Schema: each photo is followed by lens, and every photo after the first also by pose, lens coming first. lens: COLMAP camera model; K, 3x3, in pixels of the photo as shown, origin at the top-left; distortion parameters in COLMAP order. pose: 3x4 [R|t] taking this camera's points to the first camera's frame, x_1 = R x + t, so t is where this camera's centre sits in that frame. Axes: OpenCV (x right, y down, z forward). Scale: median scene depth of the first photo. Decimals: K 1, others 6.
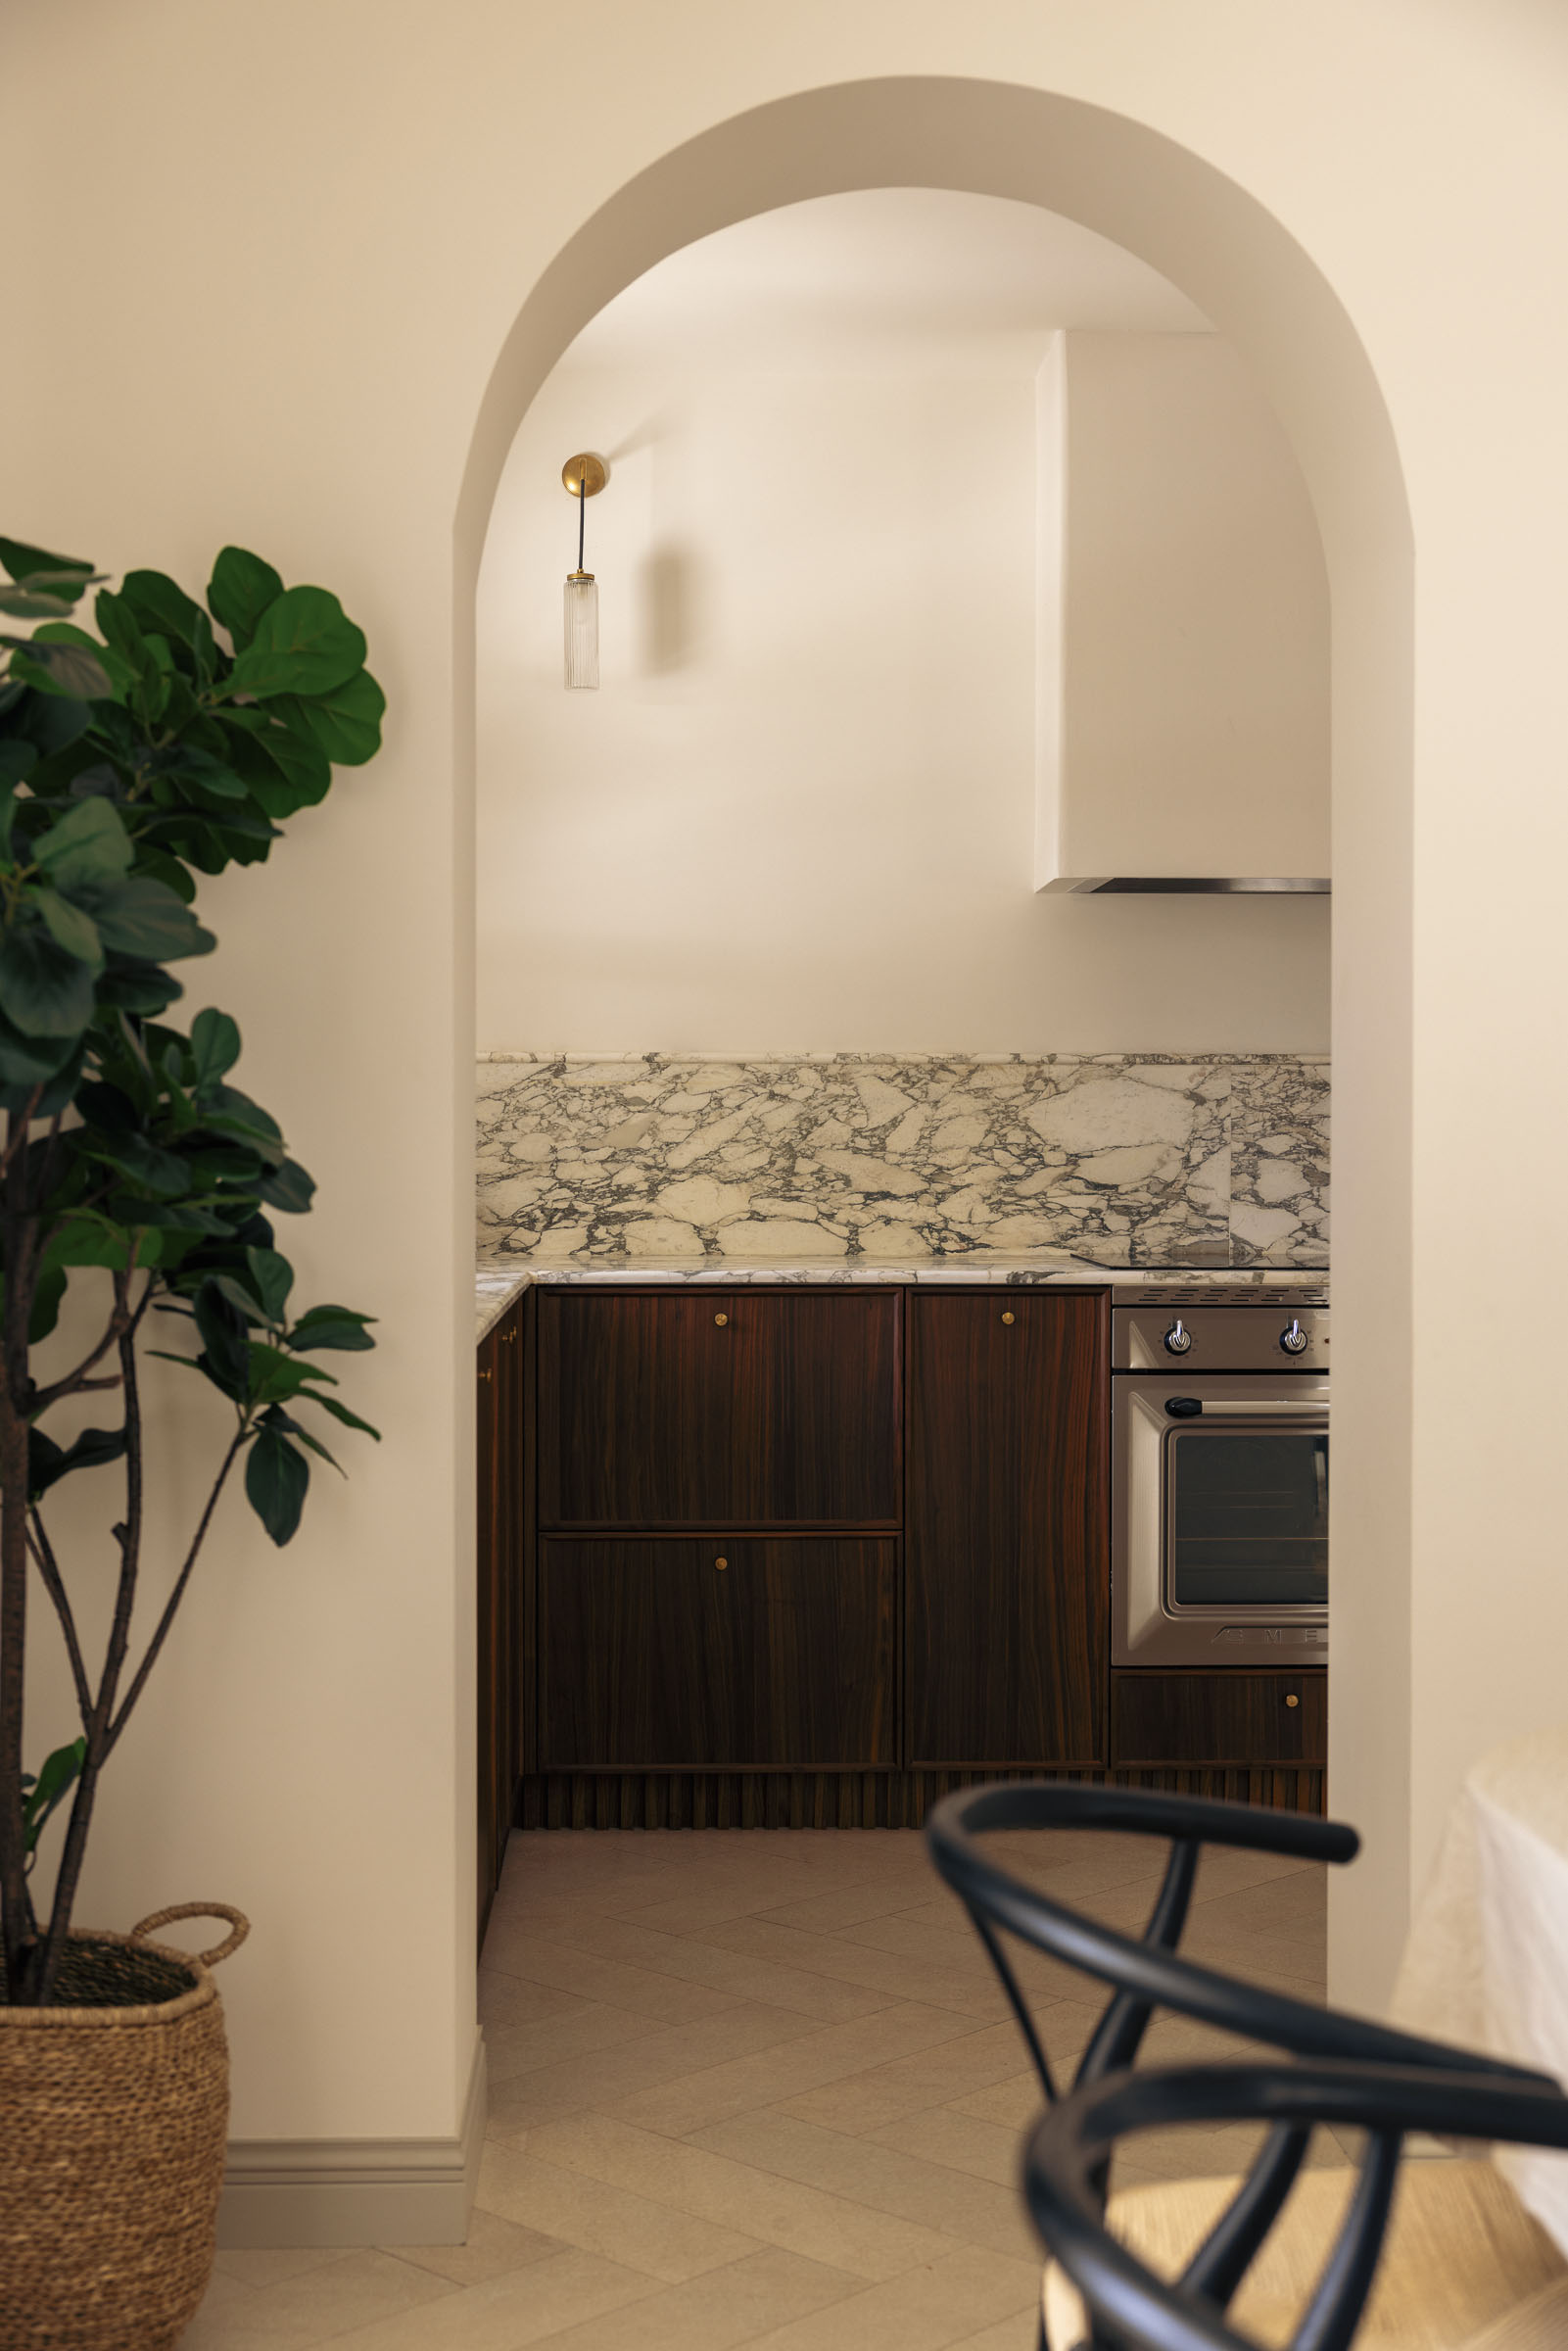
lens RADIAL K [[2866.8, 0, 784.0], [0, 2866.8, 1175.5], [0, 0, 1]] dist [0.006664, 0.003606]
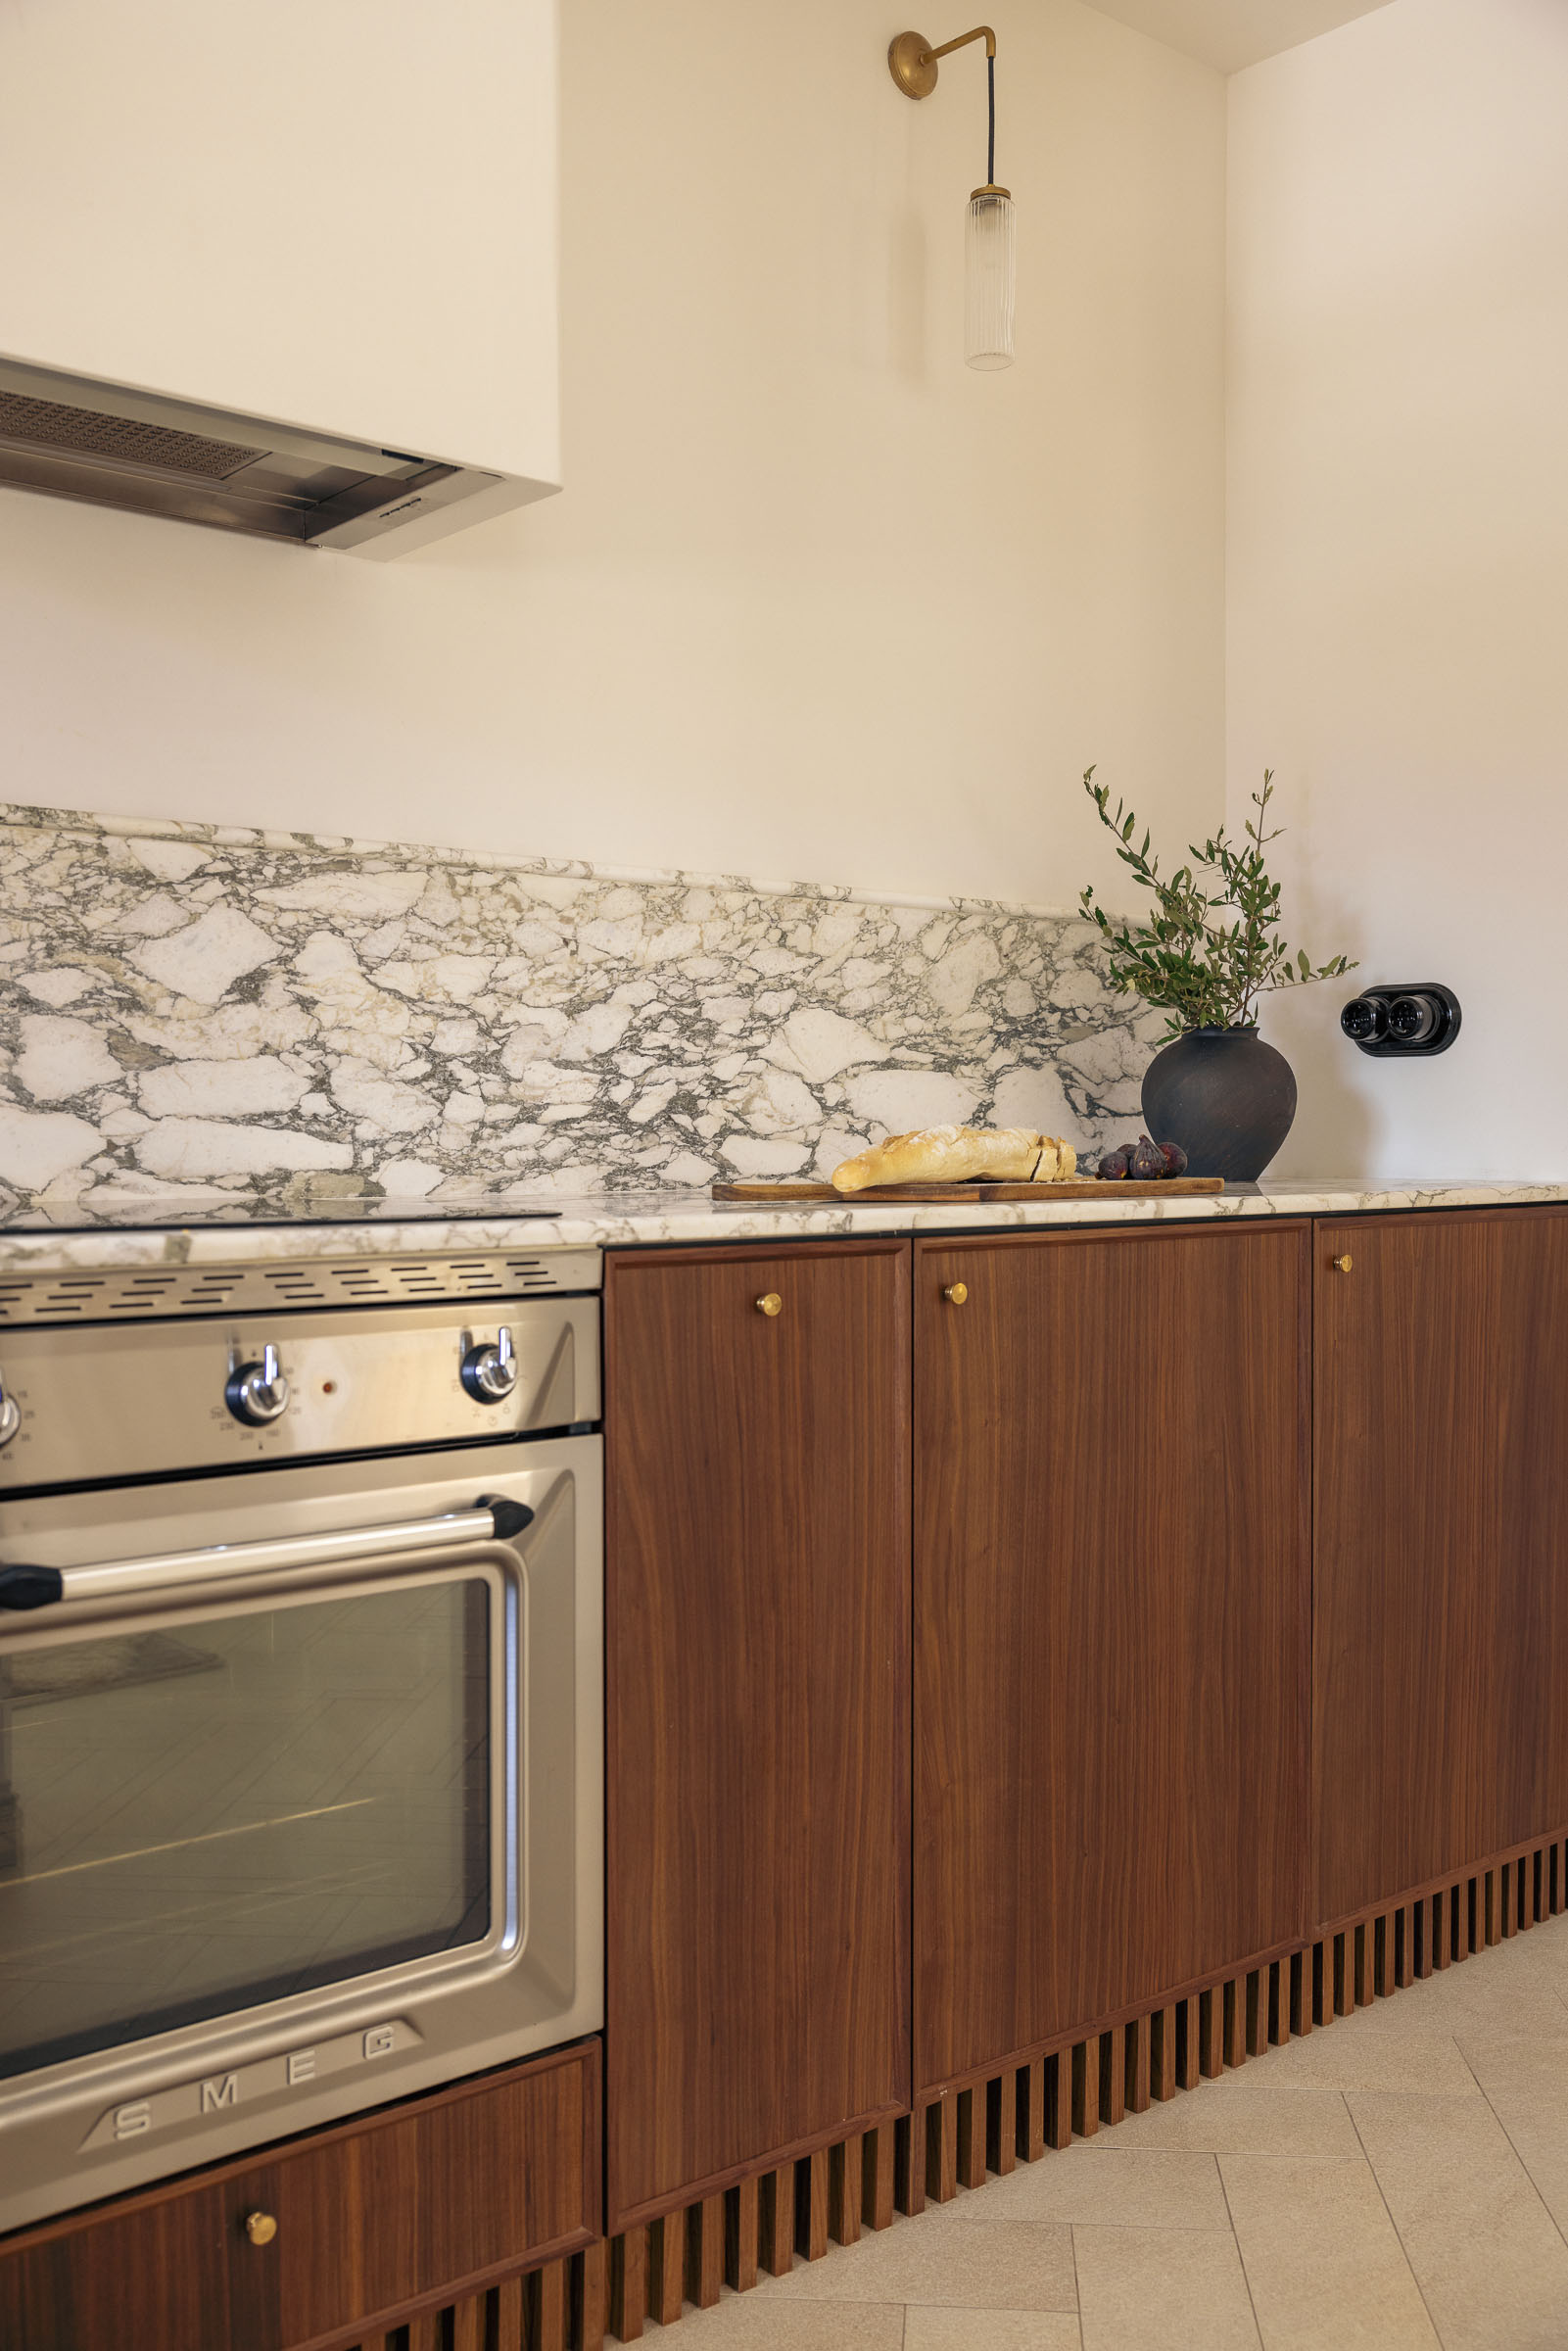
lens RADIAL K [[2196.2, 0, 784.0], [0, 2196.2, 1175.5], [0, 0, 1]] dist [0.007446, 0.009445]
pose [[0.789752, -0.013063, 0.613287, 0.034003], [0.009199, 0.999913, 0.009452, 0.020170], [-0.613357, -0.001823, 0.789803, 0.612306]]
